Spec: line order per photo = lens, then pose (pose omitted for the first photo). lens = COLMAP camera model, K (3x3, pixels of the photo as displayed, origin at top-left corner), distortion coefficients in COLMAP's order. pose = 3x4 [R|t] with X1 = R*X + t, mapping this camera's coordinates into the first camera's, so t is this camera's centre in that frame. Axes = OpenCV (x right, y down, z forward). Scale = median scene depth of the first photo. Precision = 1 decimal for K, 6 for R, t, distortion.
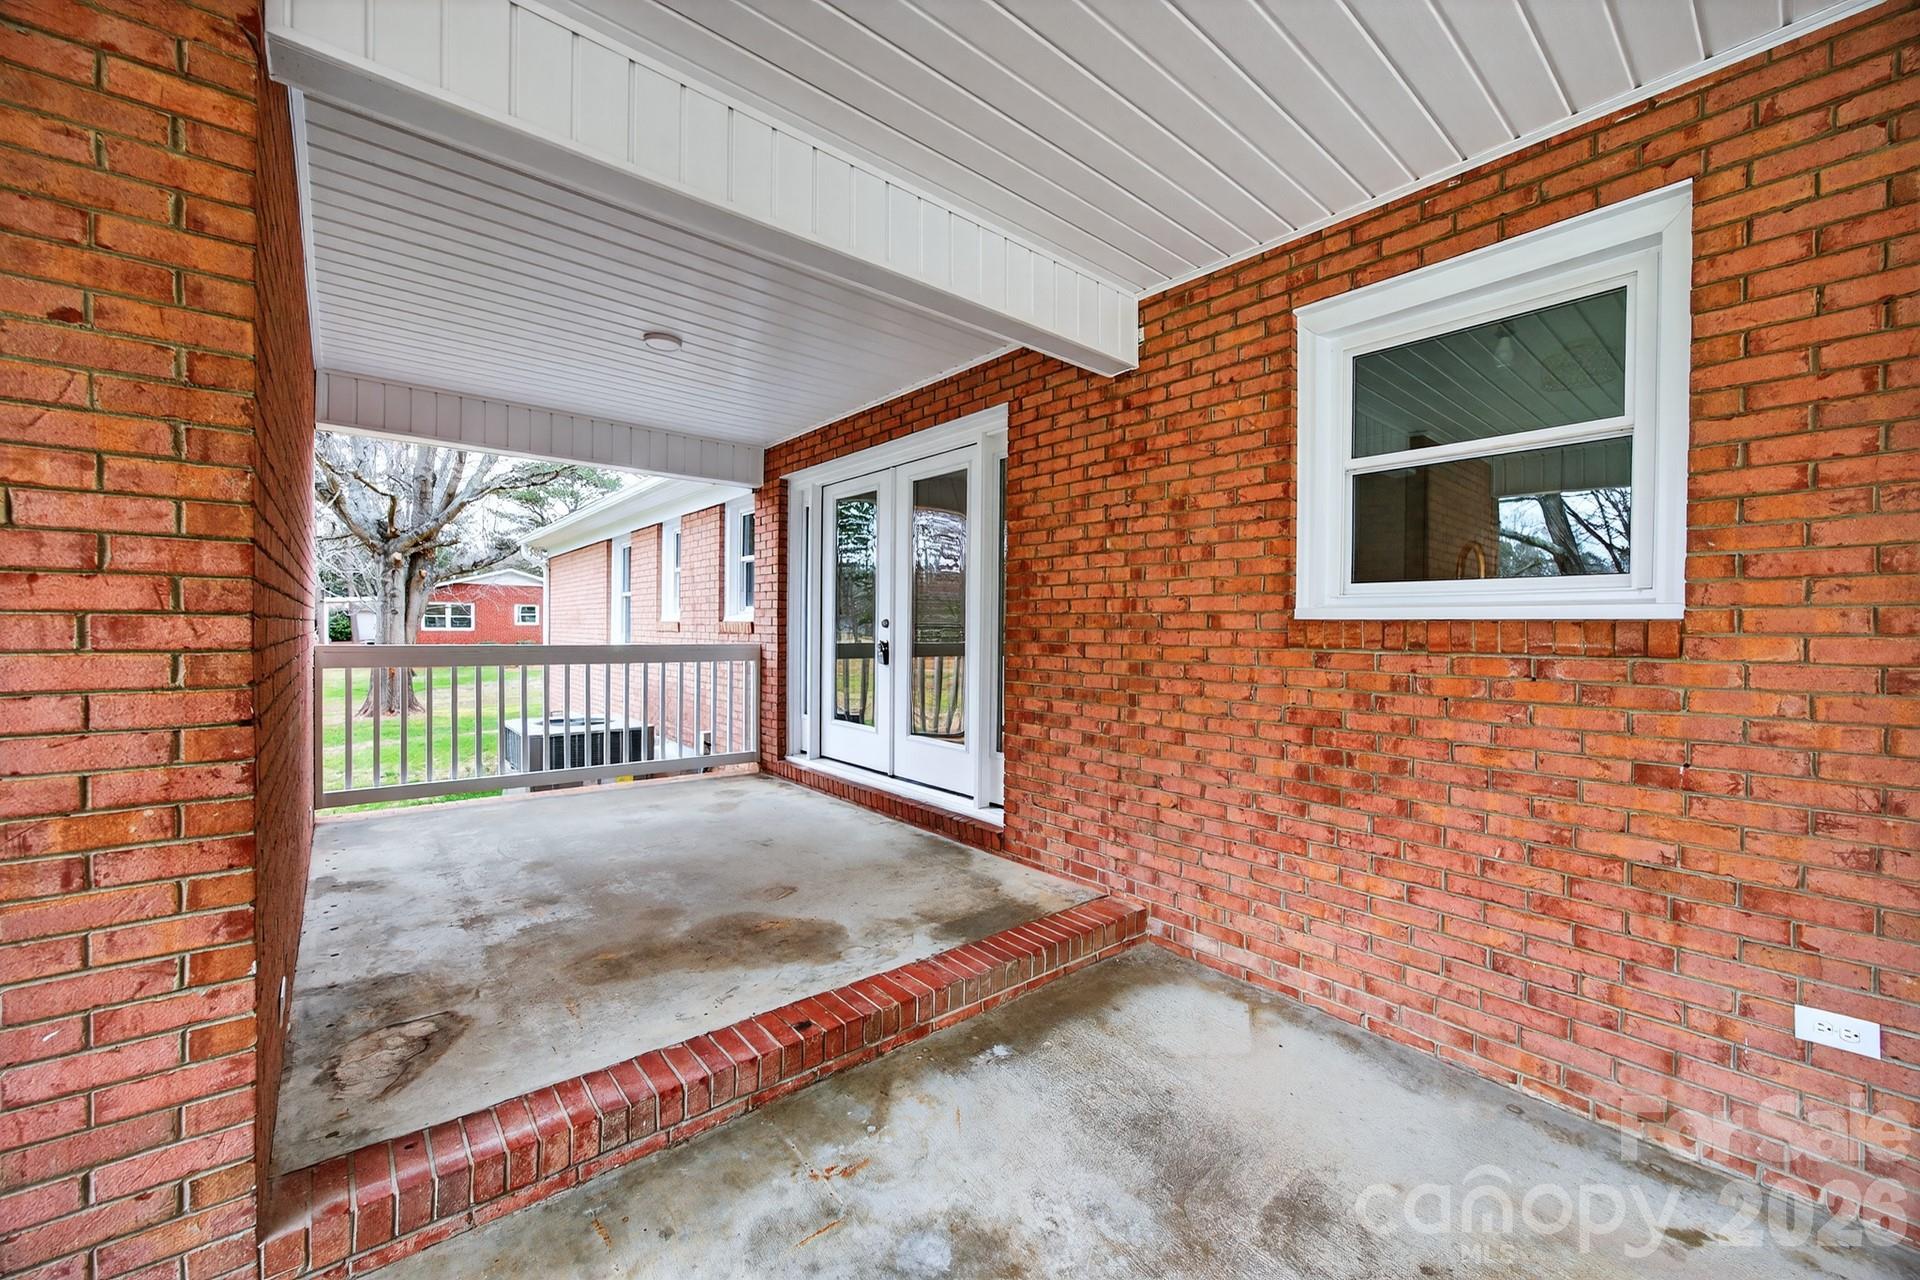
lens RADIAL K [[738.6, 0, 957.3], [0, 738.6, 640.6], [0, 0, 1]] dist [-0.032378, 0.011958]
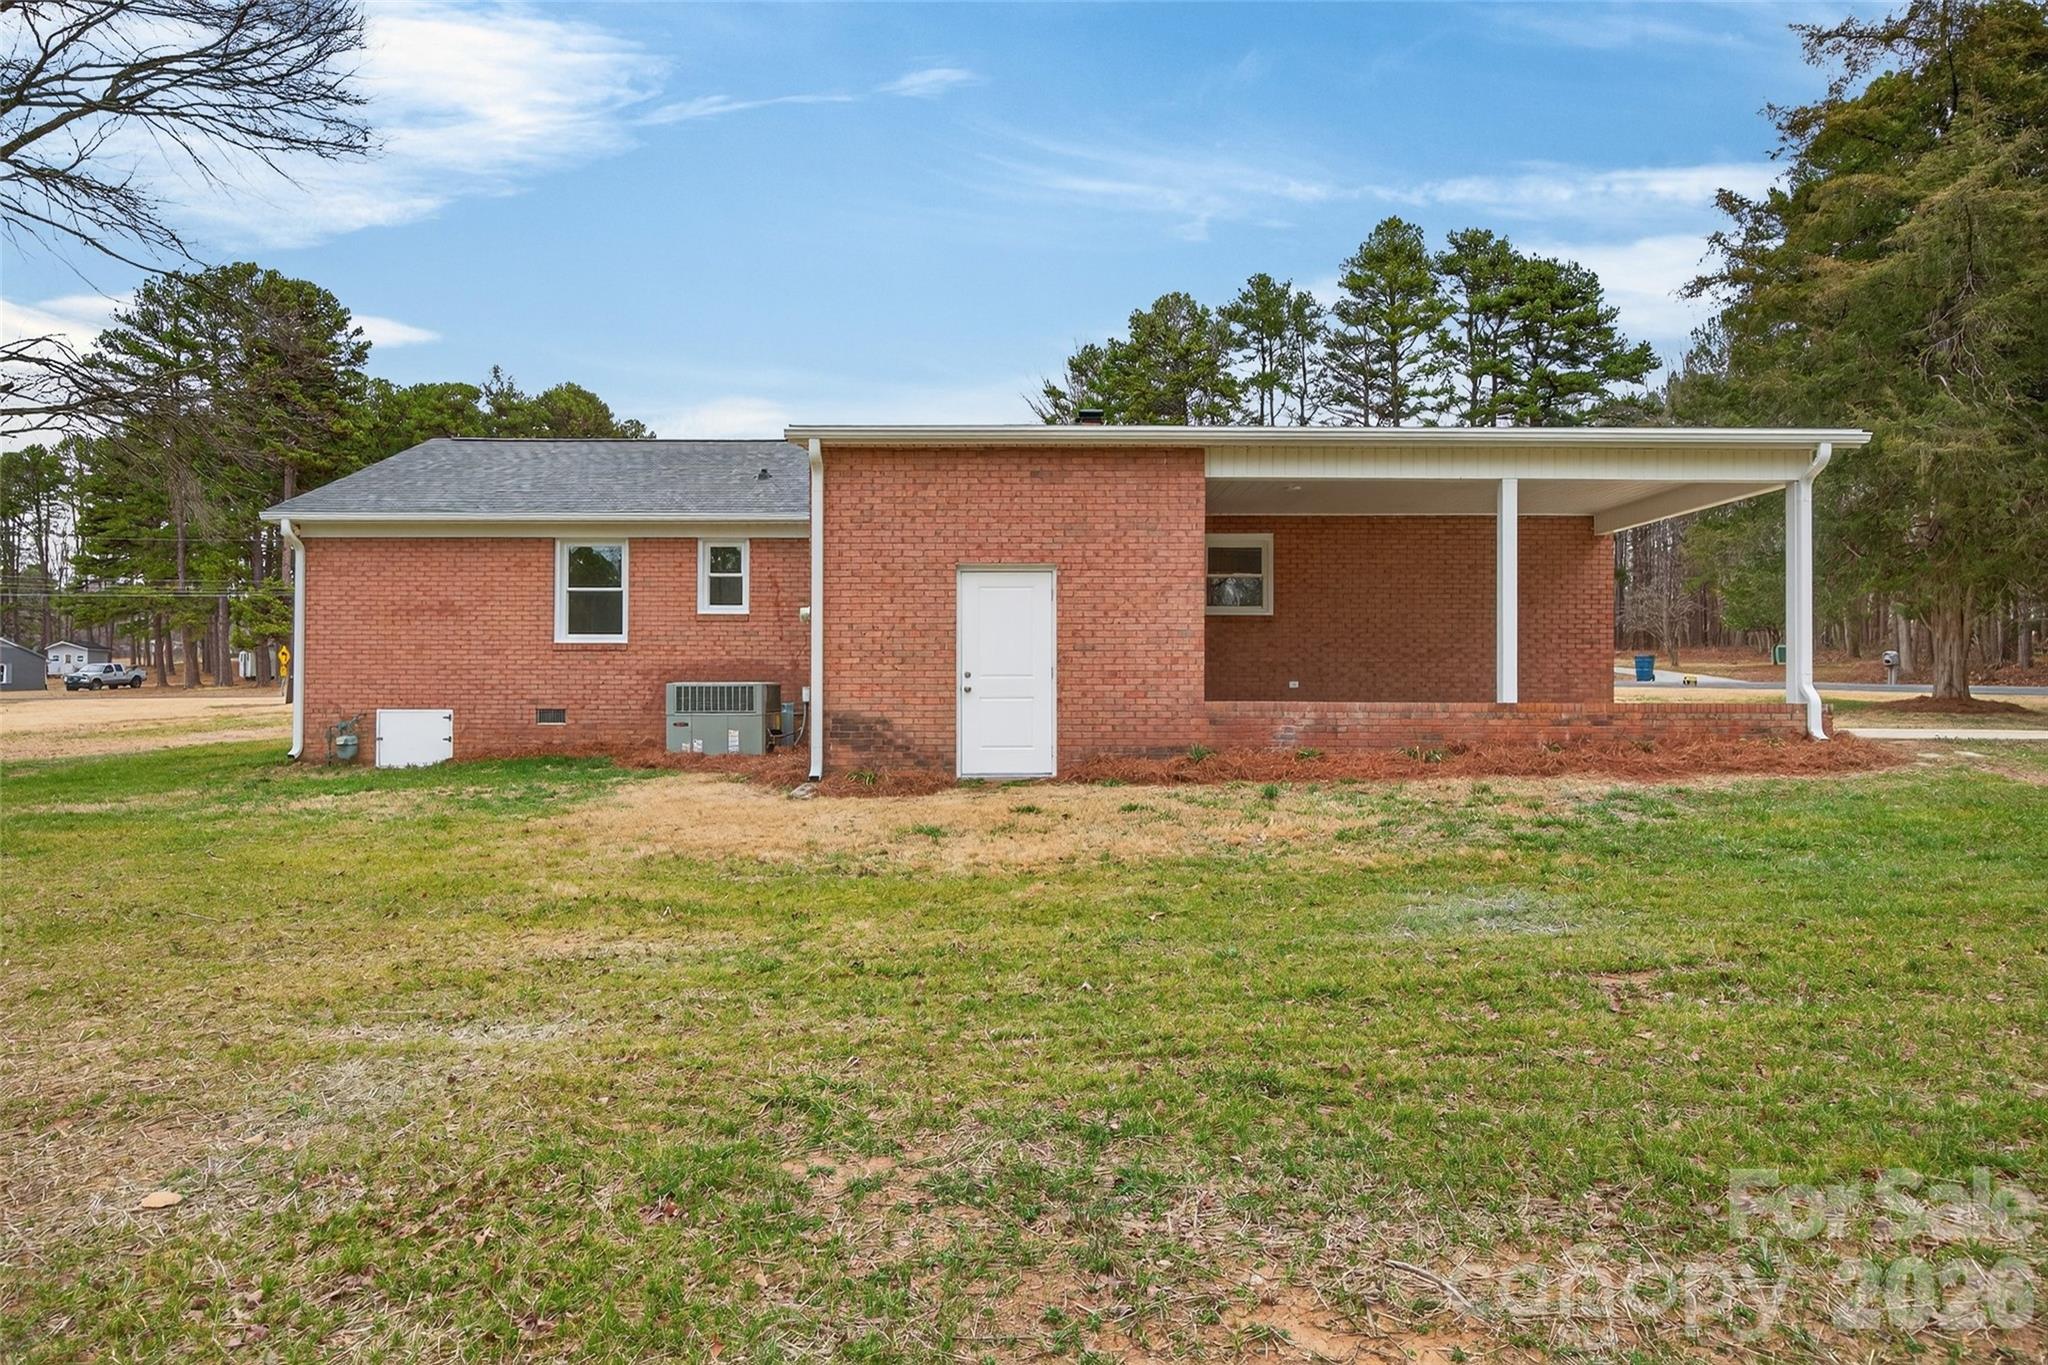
lens RADIAL K [[1146.9, 0, 1024.0], [0, 1146.9, 682.5], [0, 0, 1]] dist [-0.002305, -0.001883]
pose [[0.632630, -0.003429, 0.774447, -4.184612], [0.018605, 0.999769, -0.010771, 0.323580], [-0.774231, 0.021223, 0.632547, -1.818096]]
